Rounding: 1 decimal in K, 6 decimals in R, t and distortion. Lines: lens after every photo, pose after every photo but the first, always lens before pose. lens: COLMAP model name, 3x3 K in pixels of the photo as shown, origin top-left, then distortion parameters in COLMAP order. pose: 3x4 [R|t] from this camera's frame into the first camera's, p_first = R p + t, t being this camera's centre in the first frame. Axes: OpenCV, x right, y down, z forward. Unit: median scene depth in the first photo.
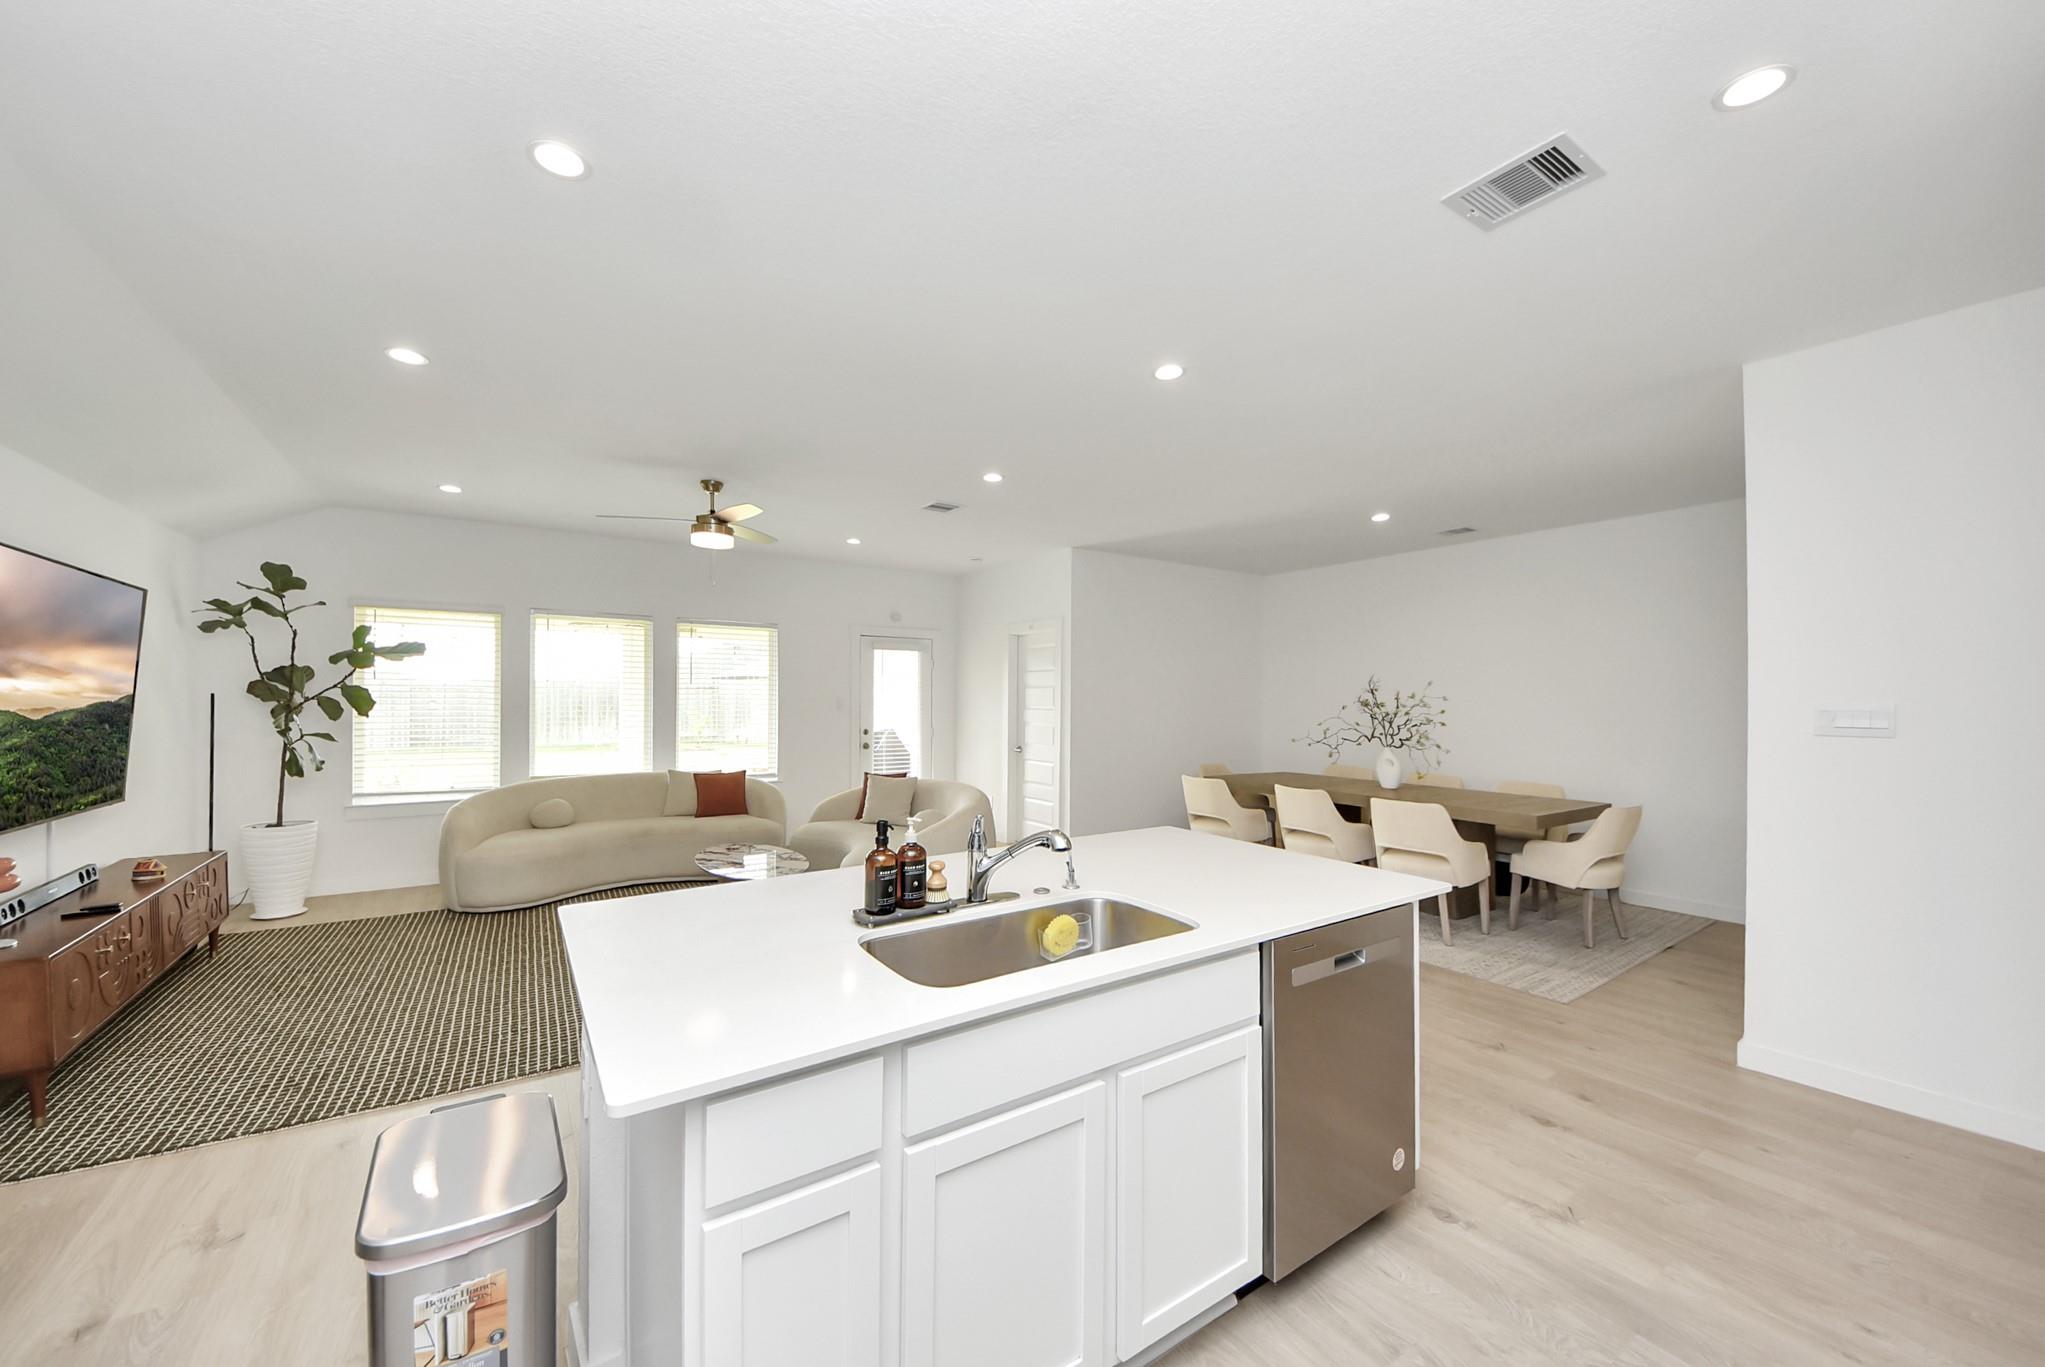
lens RADIAL K [[752.4, 0, 1019.1], [0, 752.4, 683.7], [0, 0, 1]] dist [0.000388, -0.007028]
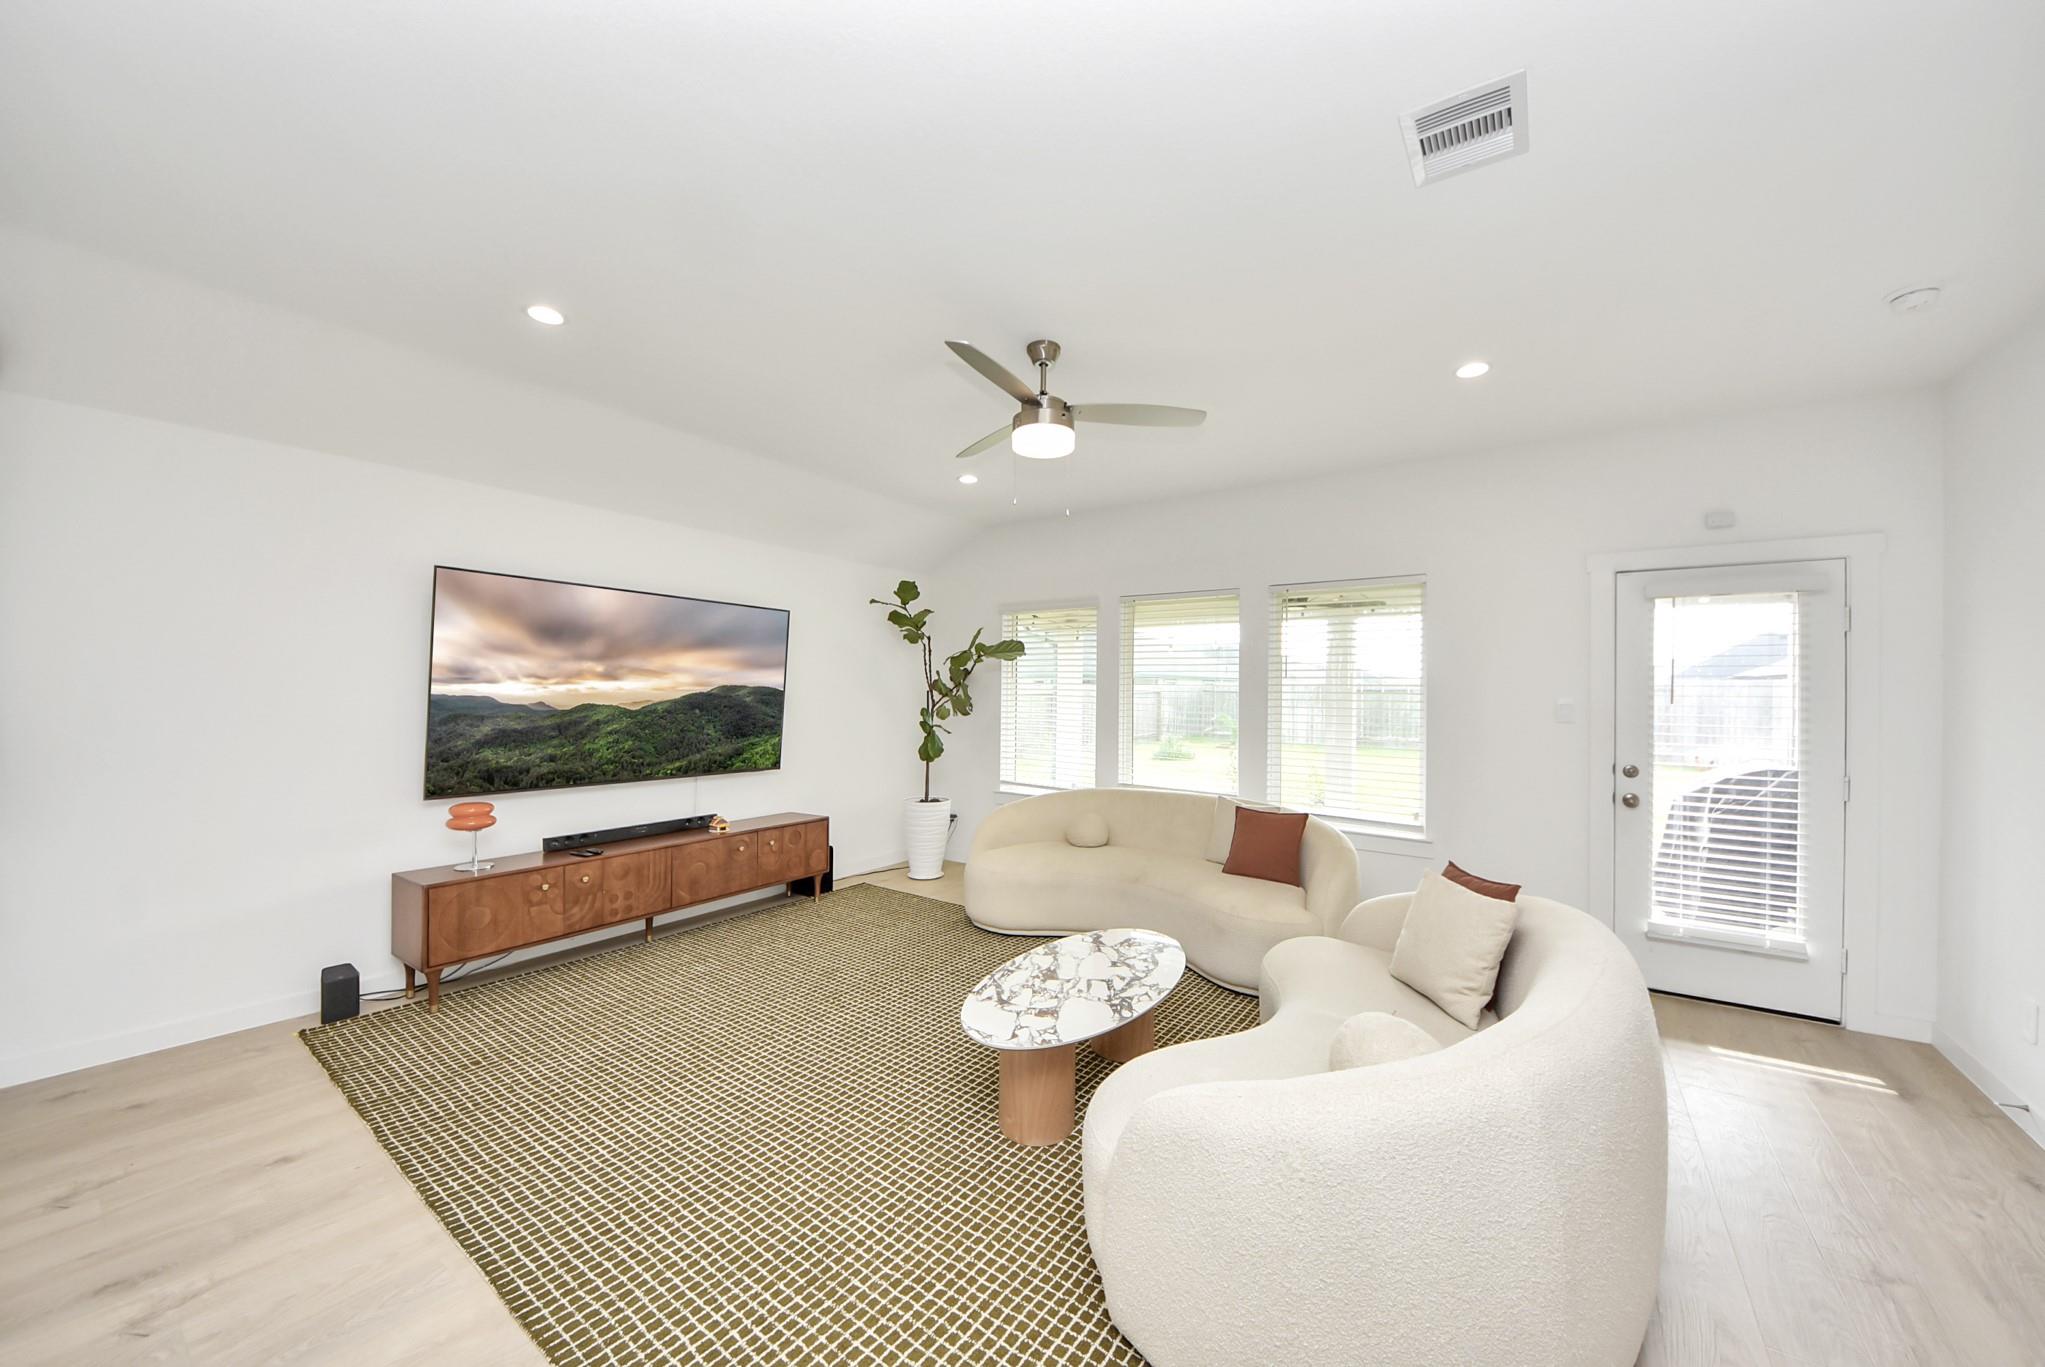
lens RADIAL K [[752.4, 0, 1019.6], [0, 752.4, 702.0], [0, 0, 1]] dist [0.000388, -0.007028]
pose [[0.341996, 0.024725, -0.939376, 0.167340], [0.007570, 0.999549, 0.029065, 0.001590], [0.939671, -0.017051, 0.341655, 0.788328]]
